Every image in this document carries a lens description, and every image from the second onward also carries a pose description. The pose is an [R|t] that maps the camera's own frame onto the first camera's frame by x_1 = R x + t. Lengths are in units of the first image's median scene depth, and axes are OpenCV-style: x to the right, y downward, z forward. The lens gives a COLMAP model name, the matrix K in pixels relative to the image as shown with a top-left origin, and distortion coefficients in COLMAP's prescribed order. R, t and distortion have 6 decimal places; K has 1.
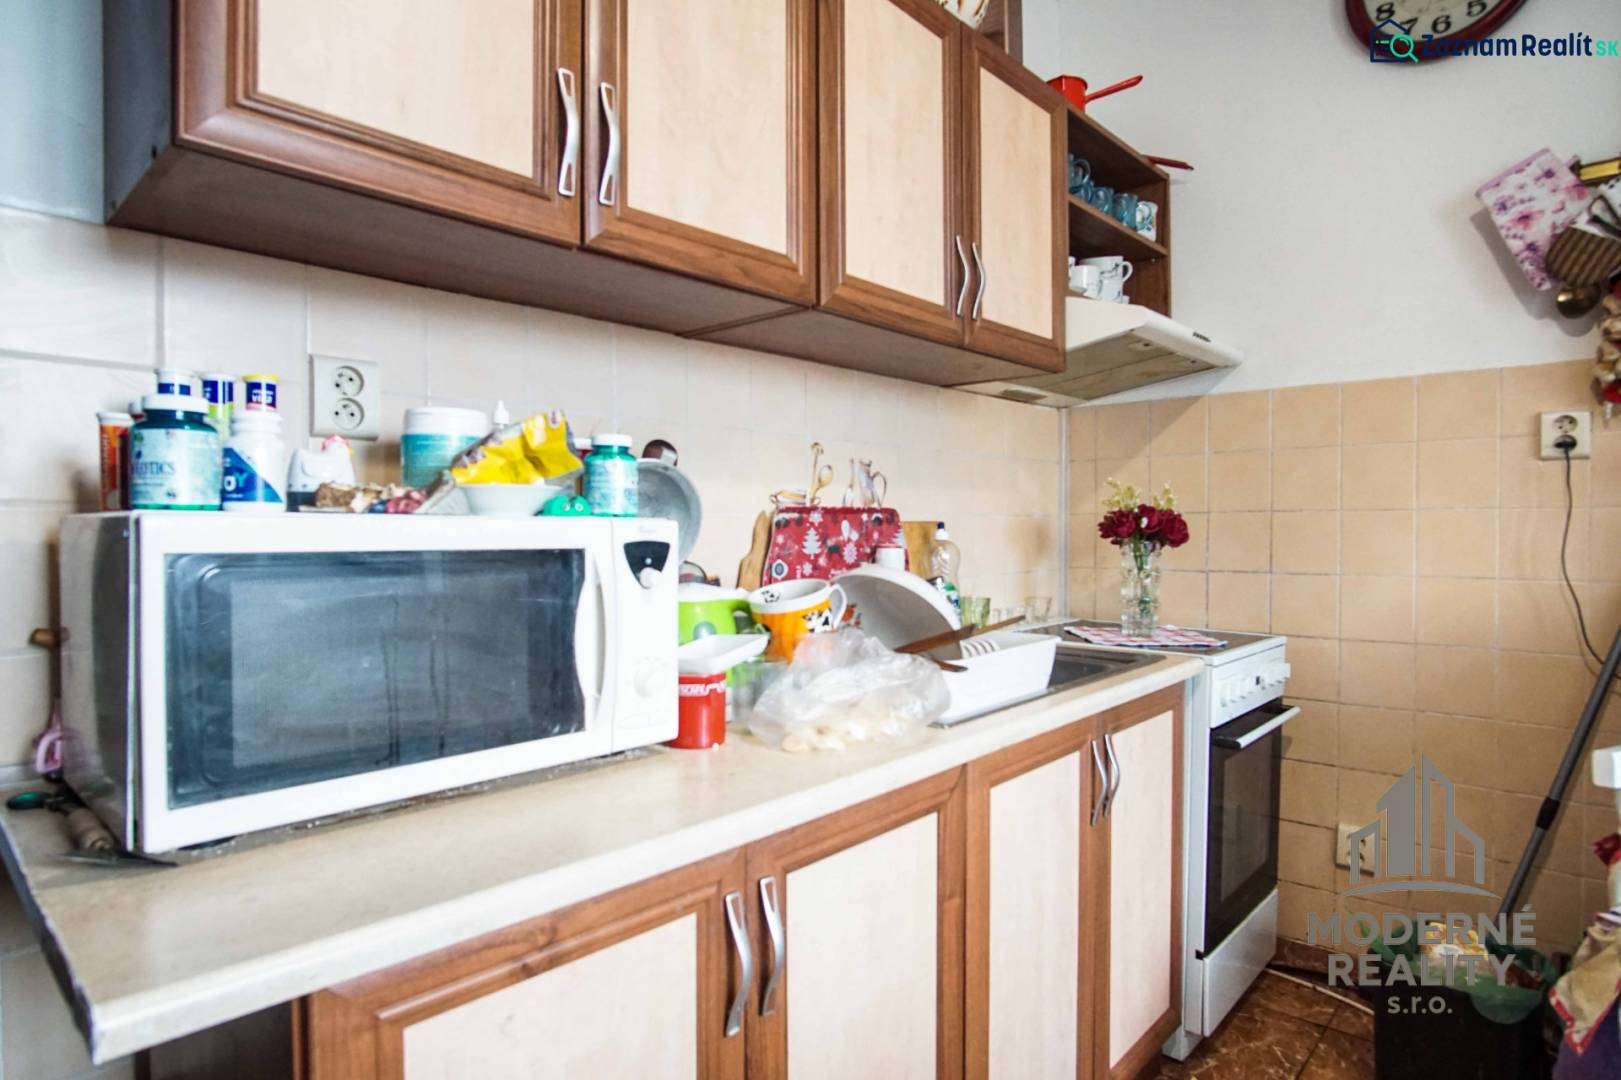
lens RADIAL K [[895.0, 0, 813.1], [0, 895.0, 546.1], [0, 0, 1]] dist [-0.032394, 0.006095]
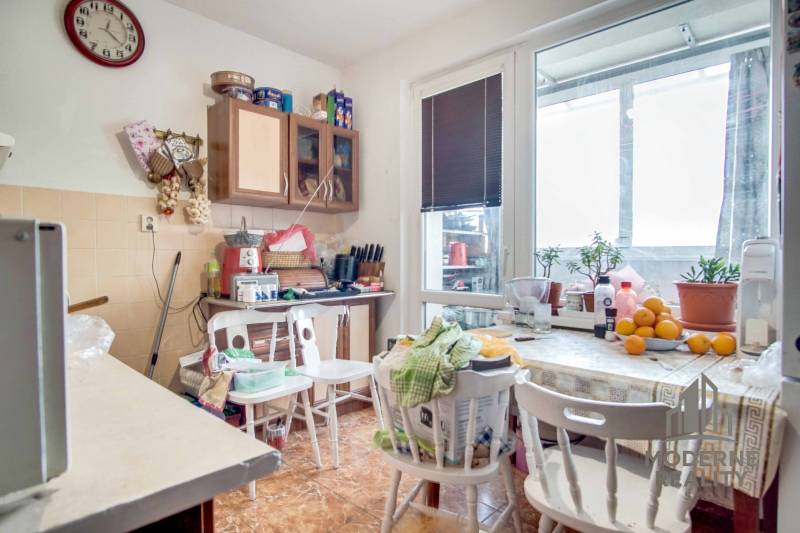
lens RADIAL K [[441.7, 0, 388.2], [0, 441.7, 267.8], [0, 0, 1]] dist [-0.032394, 0.006095]
pose [[0.026898, -0.014433, 0.999534, -0.546710], [0.023614, 0.999626, 0.013799, 0.014336], [-0.999359, 0.023231, 0.027229, 0.204136]]
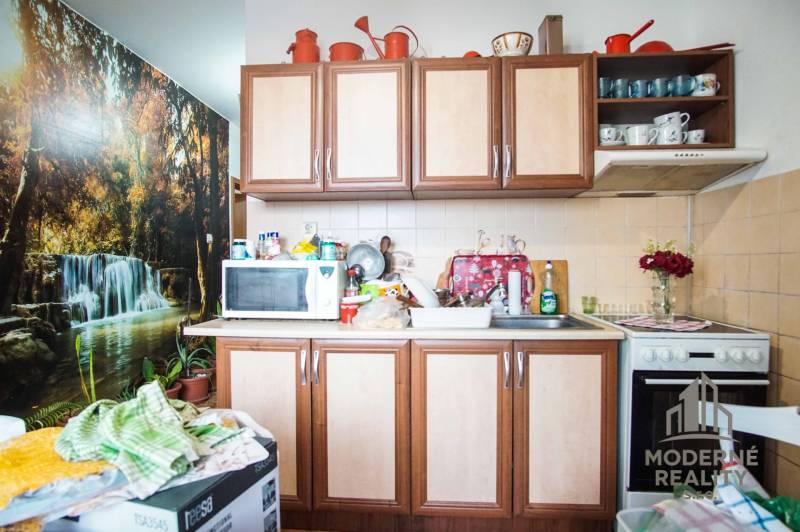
lens RADIAL K [[441.7, 0, 402.9], [0, 441.7, 266.5], [0, 0, 1]] dist [-0.032394, 0.006095]
pose [[0.619147, 0.011630, -0.785189, 0.882818], [-0.017324, 0.999849, 0.001148, -0.008065], [0.785084, 0.012892, 0.619255, 0.037672]]
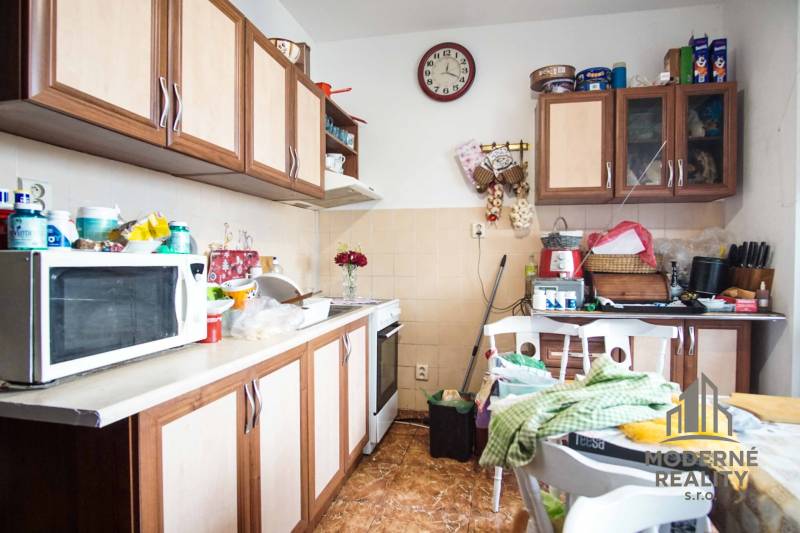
lens RADIAL K [[441.7, 0, 402.9], [0, 441.7, 268.0], [0, 0, 1]] dist [-0.032394, 0.006095]
pose [[0.865266, -0.005319, 0.501285, -0.177756], [0.006518, 0.999979, -0.000640, 0.007552], [-0.501271, 0.003821, 0.865282, -0.242089]]
